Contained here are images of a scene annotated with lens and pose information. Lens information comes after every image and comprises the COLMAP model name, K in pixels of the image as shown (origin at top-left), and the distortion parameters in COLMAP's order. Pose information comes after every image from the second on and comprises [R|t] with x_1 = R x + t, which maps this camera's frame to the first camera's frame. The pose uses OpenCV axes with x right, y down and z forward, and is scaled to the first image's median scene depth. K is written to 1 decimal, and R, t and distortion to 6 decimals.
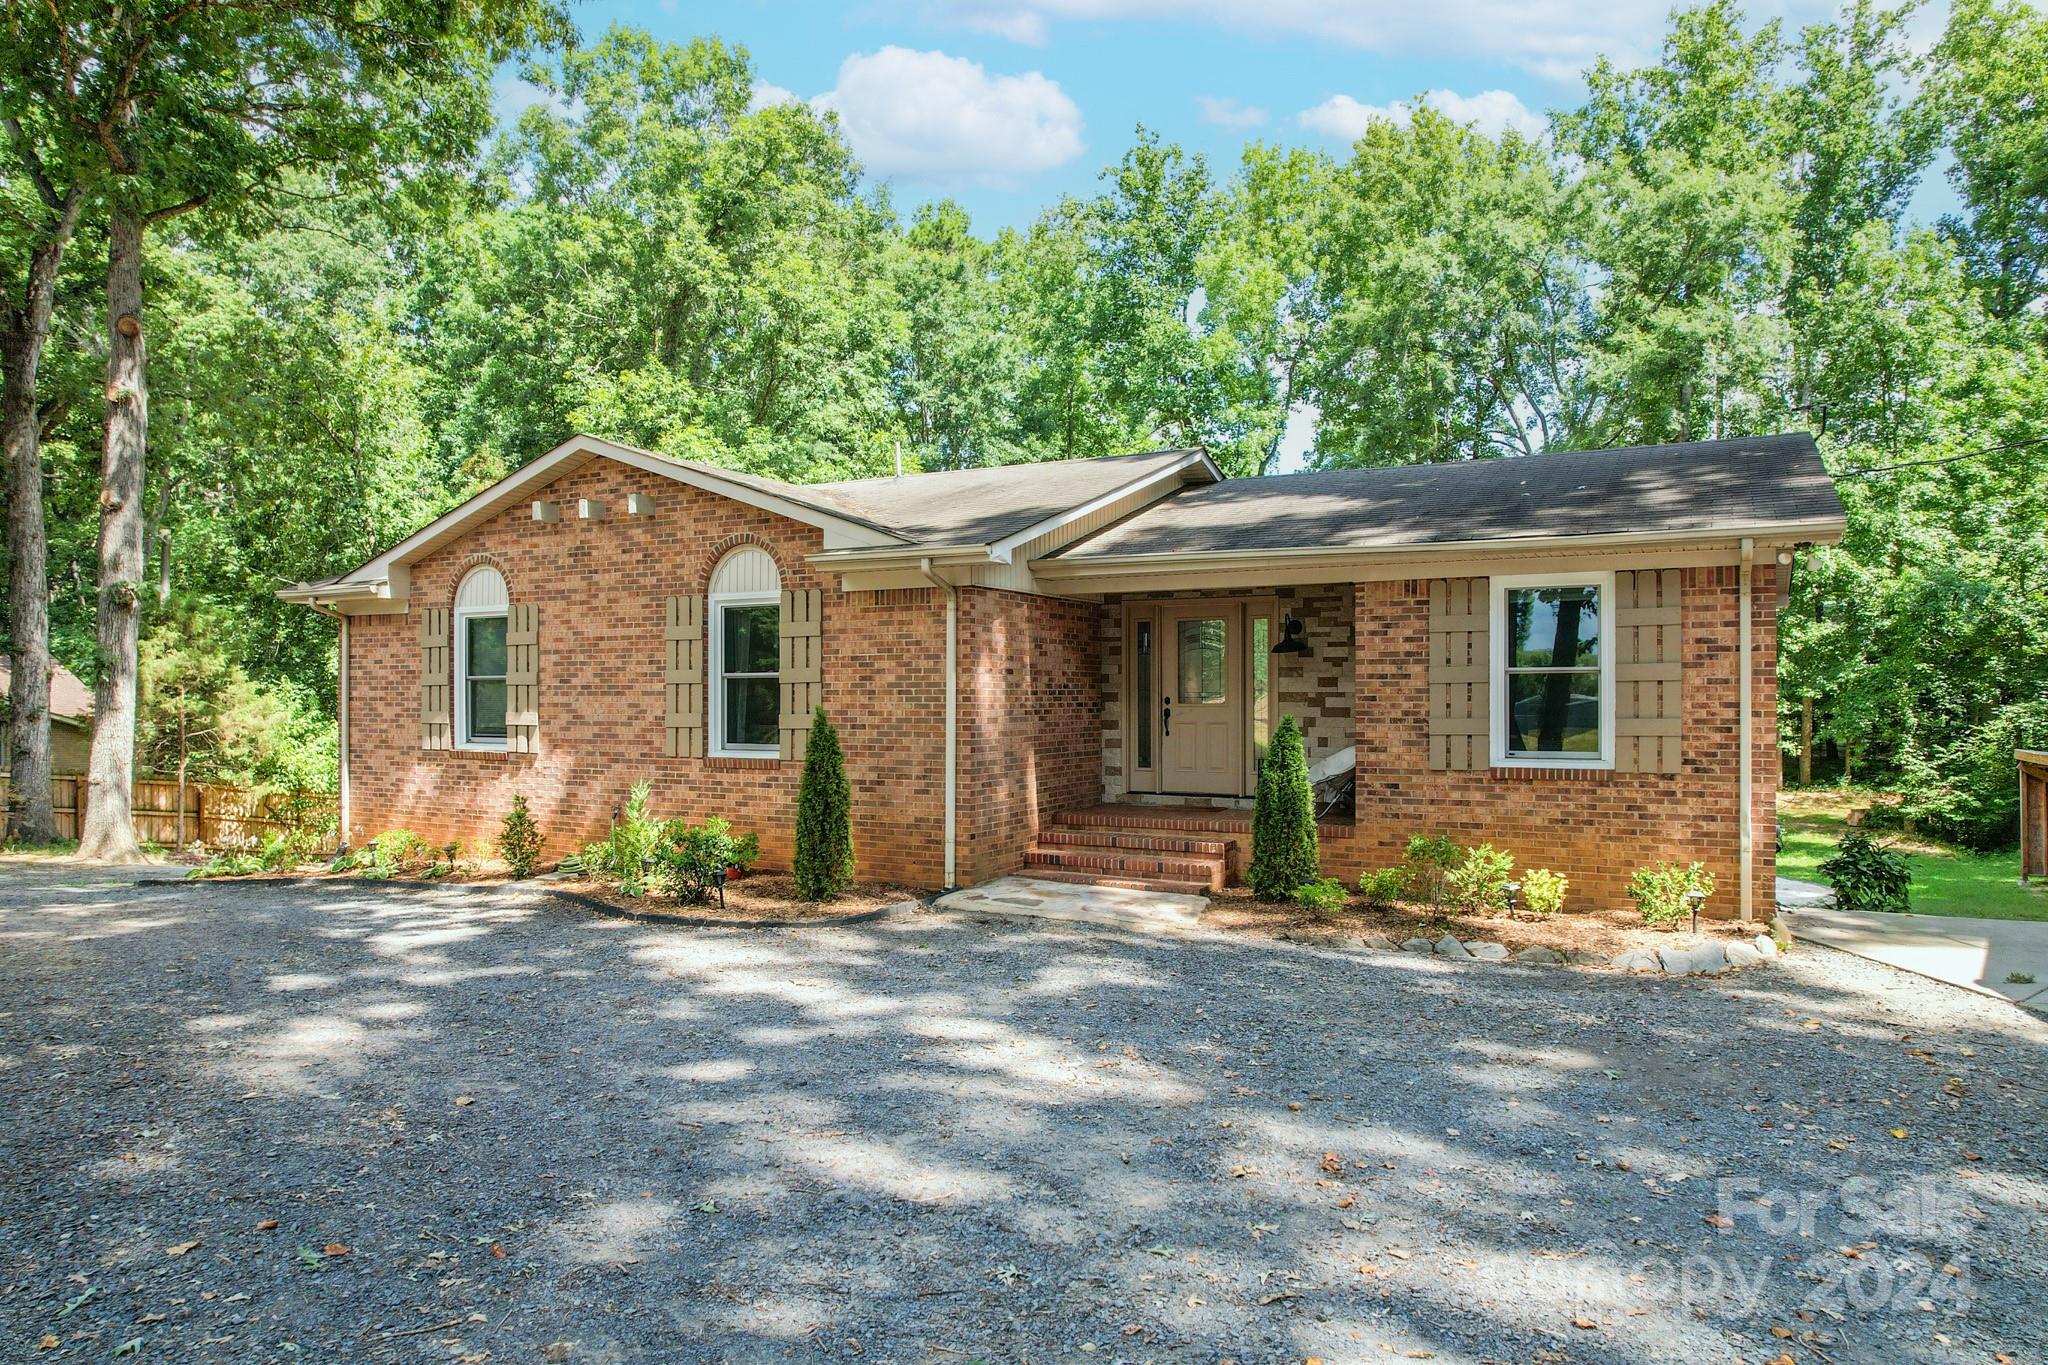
lens RADIAL K [[1304.3, 0, 1020.2], [0, 1304.3, 688.8], [0, 0, 1]] dist [-0.042357, 0.016660]
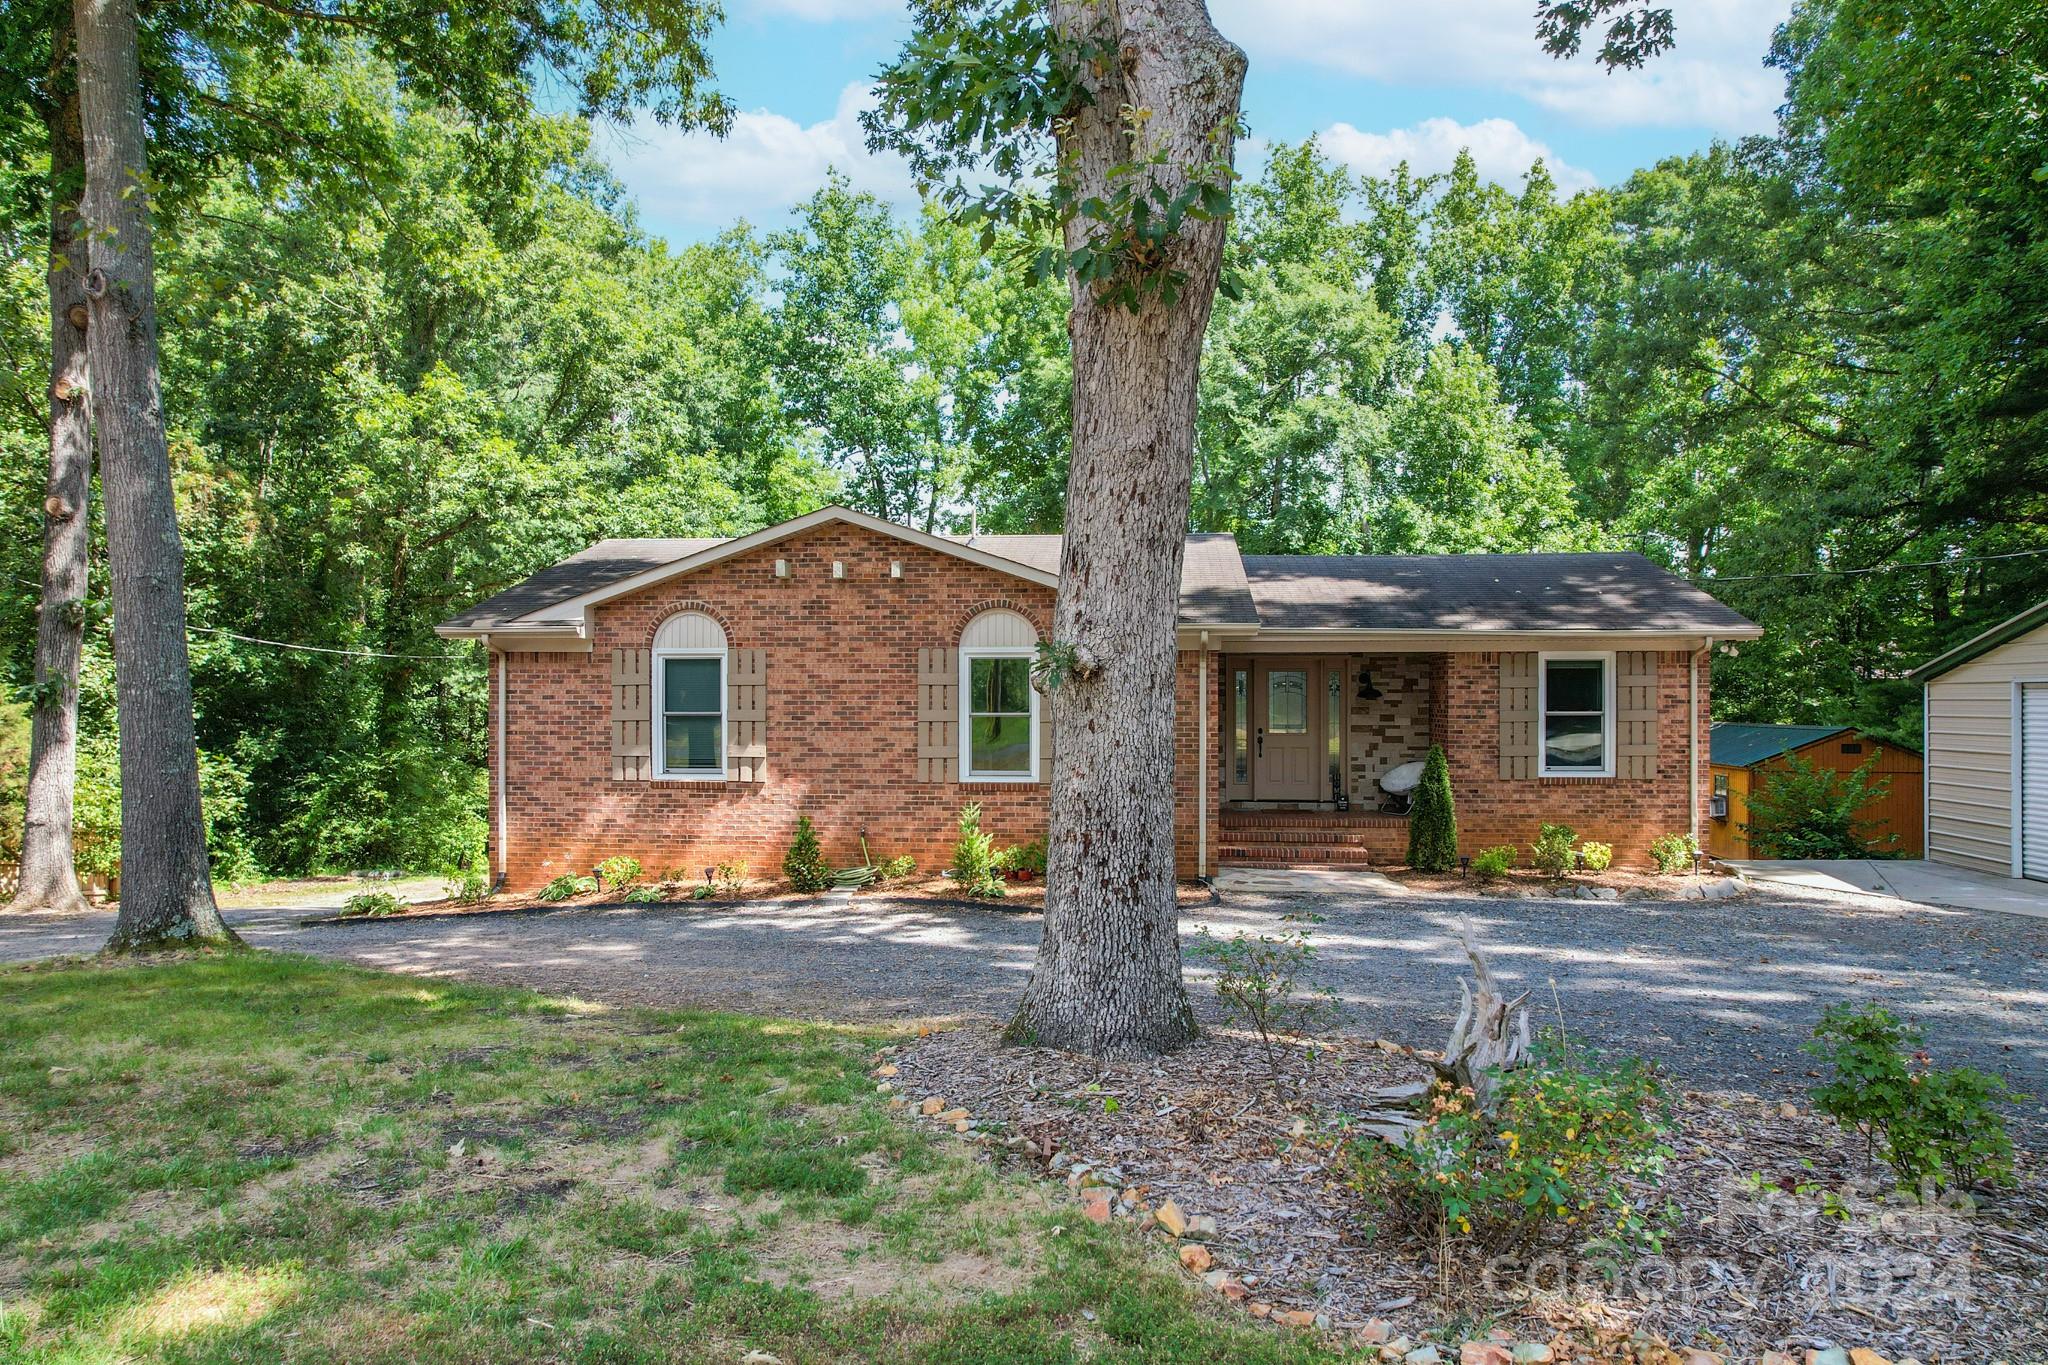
lens RADIAL K [[1304.3, 0, 1022.9], [0, 1304.3, 690.0], [0, 0, 1]] dist [-0.042357, 0.016660]
pose [[0.921444, 0.002937, 0.388500, -0.591863], [-0.003187, 0.999995, -0.000001, -0.030043], [-0.388498, -0.001237, 0.921449, -0.122075]]
